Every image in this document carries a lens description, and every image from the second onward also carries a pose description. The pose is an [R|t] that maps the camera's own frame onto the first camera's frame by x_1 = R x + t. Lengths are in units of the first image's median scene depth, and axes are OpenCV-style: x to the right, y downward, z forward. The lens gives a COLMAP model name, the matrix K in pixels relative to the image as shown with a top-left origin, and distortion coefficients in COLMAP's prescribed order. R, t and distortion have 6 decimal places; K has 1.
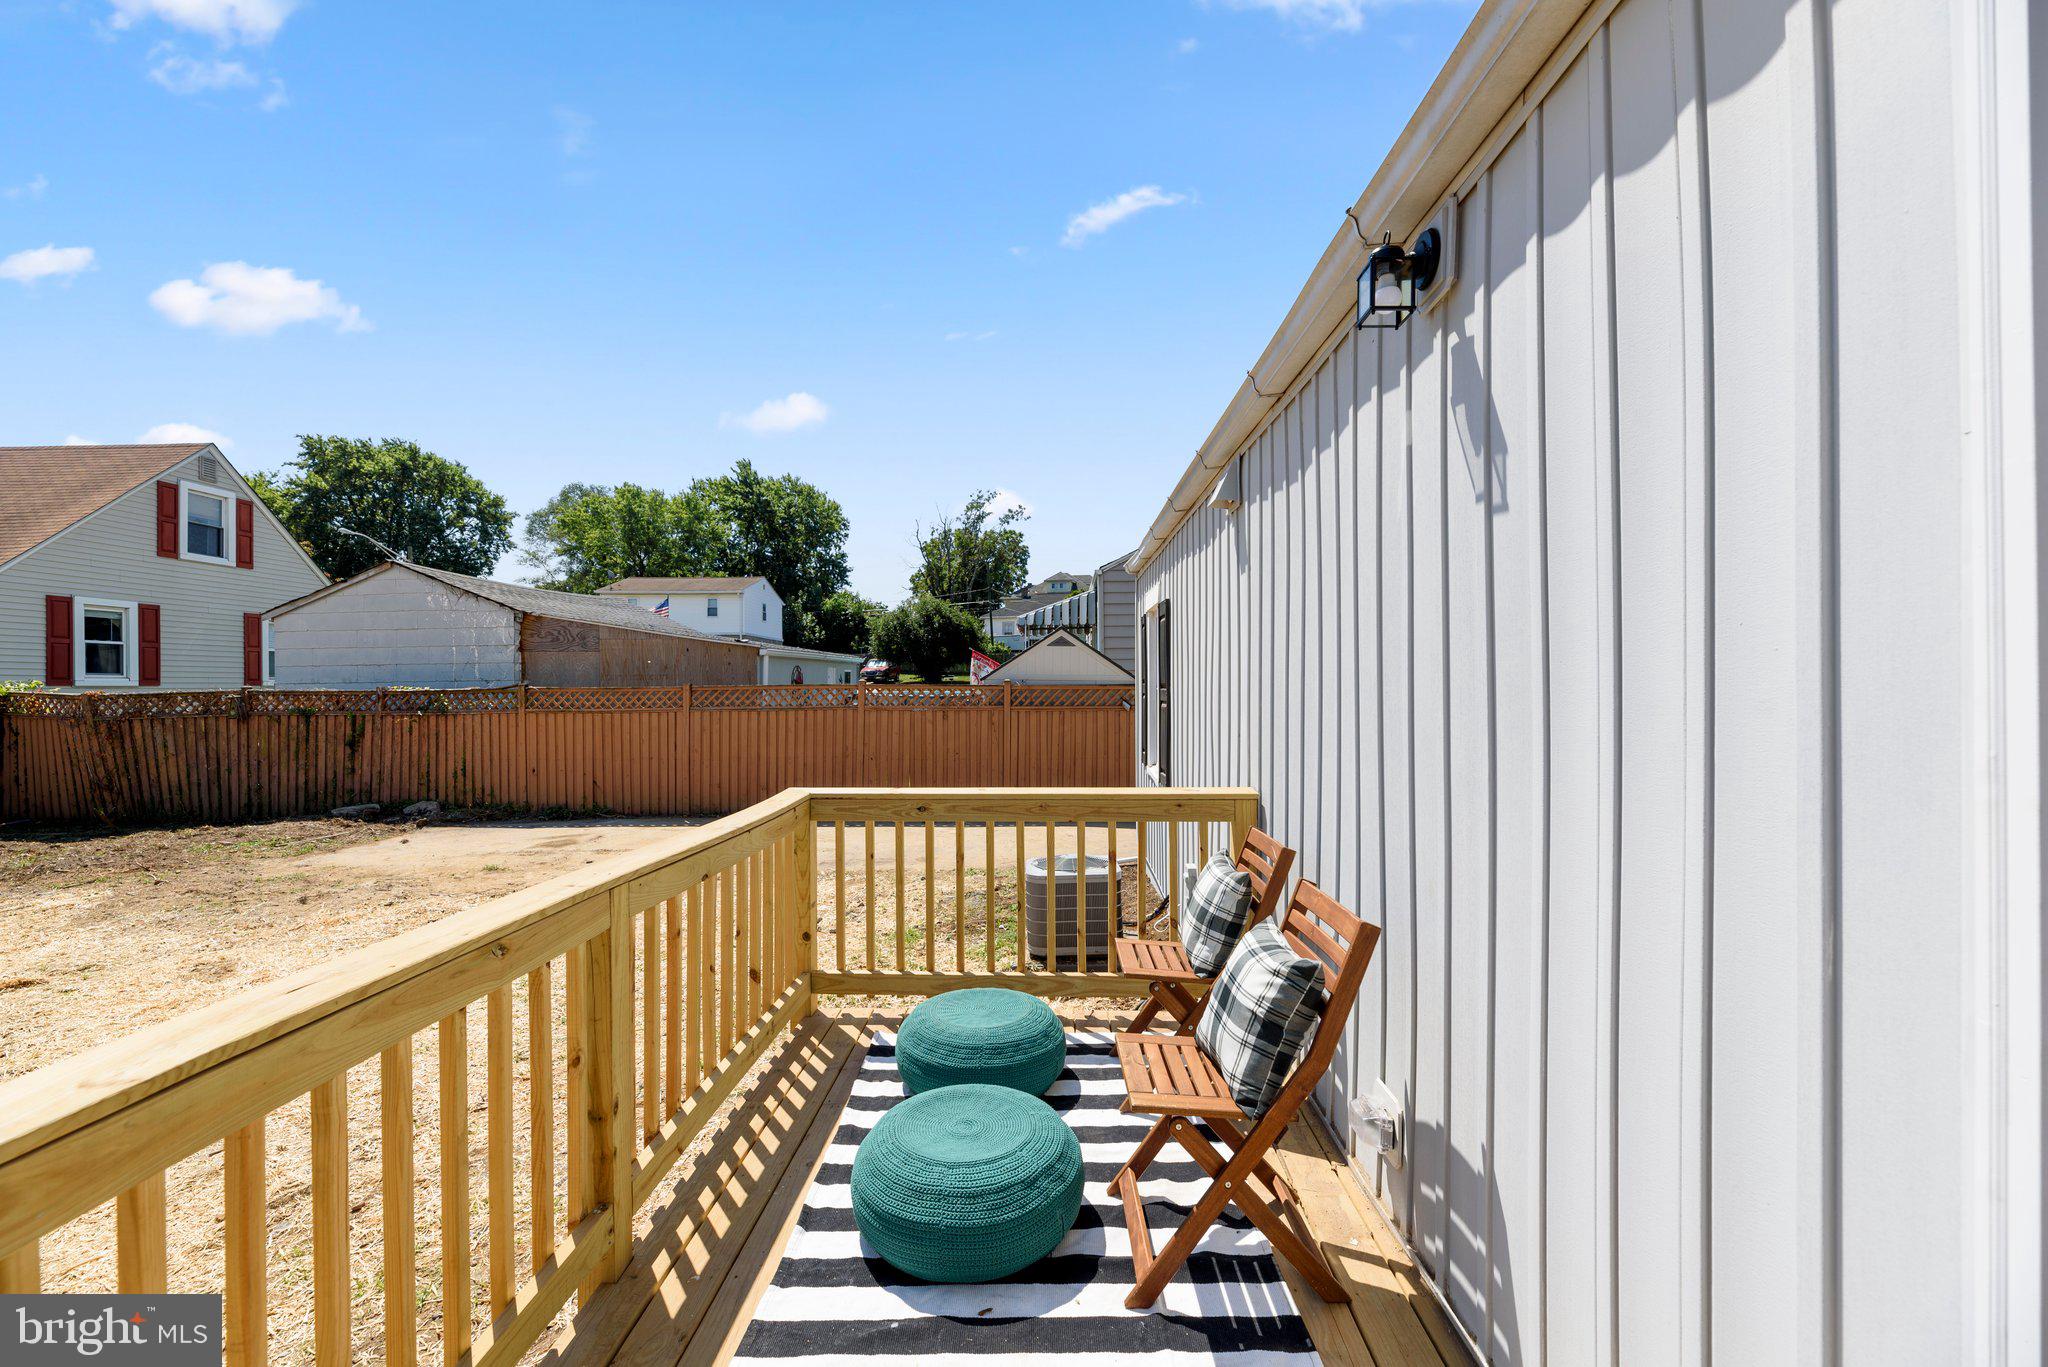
lens RADIAL K [[832.2, 0, 1034.5], [0, 832.2, 682.1], [0, 0, 1]] dist [0.000222, 0.000239]
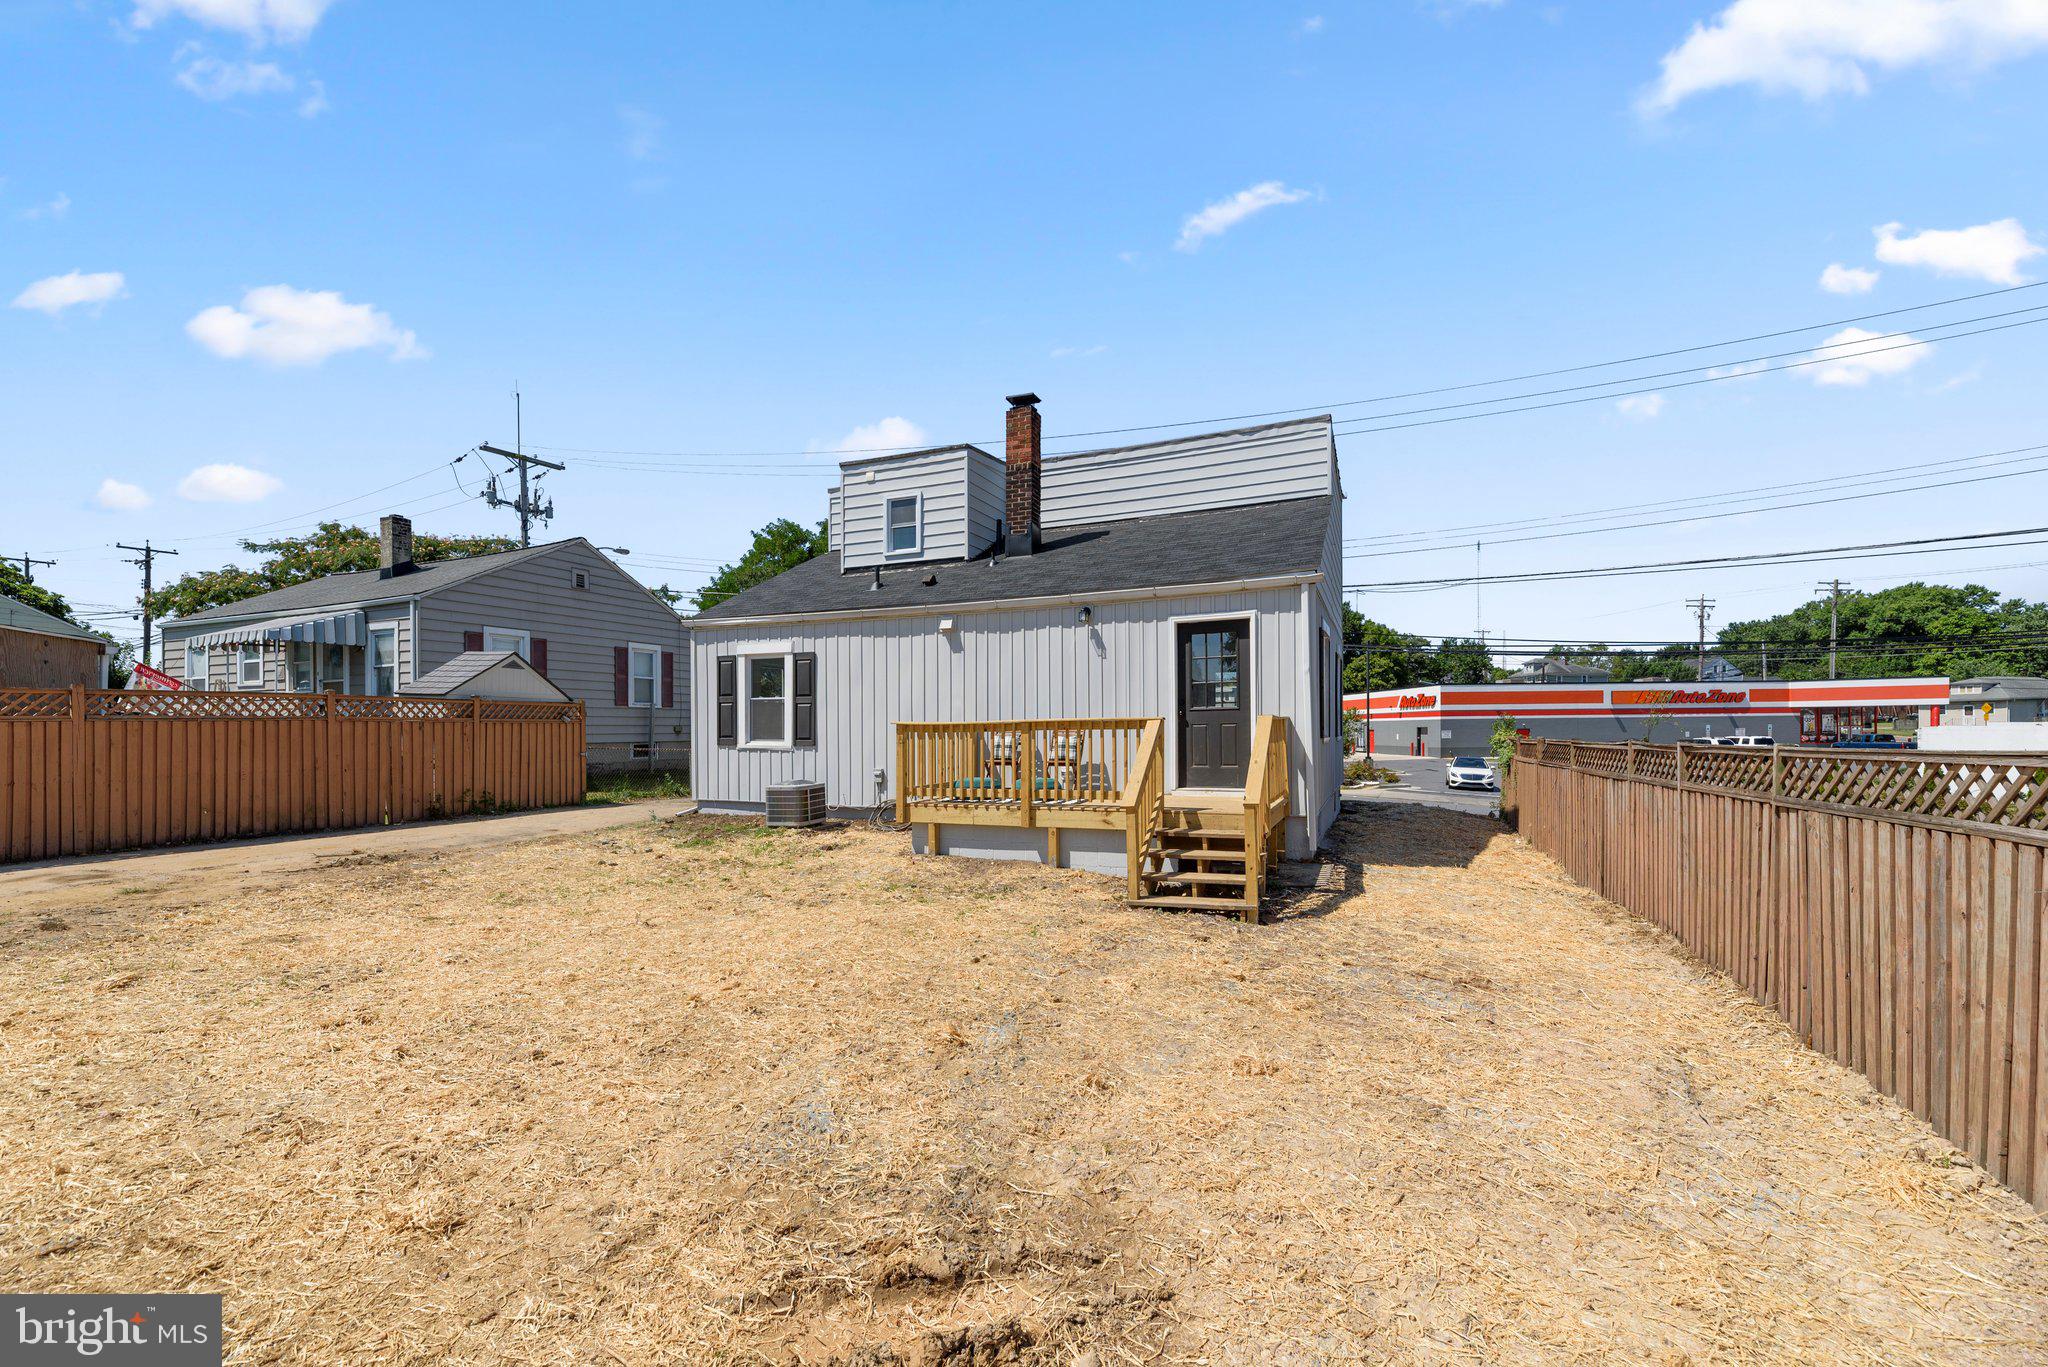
lens RADIAL K [[861.7, 0, 1022.5], [0, 861.7, 727.2], [0, 0, 1]] dist [0.000115, -0.000002]
pose [[0.372320, 0.001194, 0.928104, -2.842079], [0.006770, 0.999969, -0.004002, 0.170797], [-0.928080, 0.007773, 0.372300, -0.437971]]
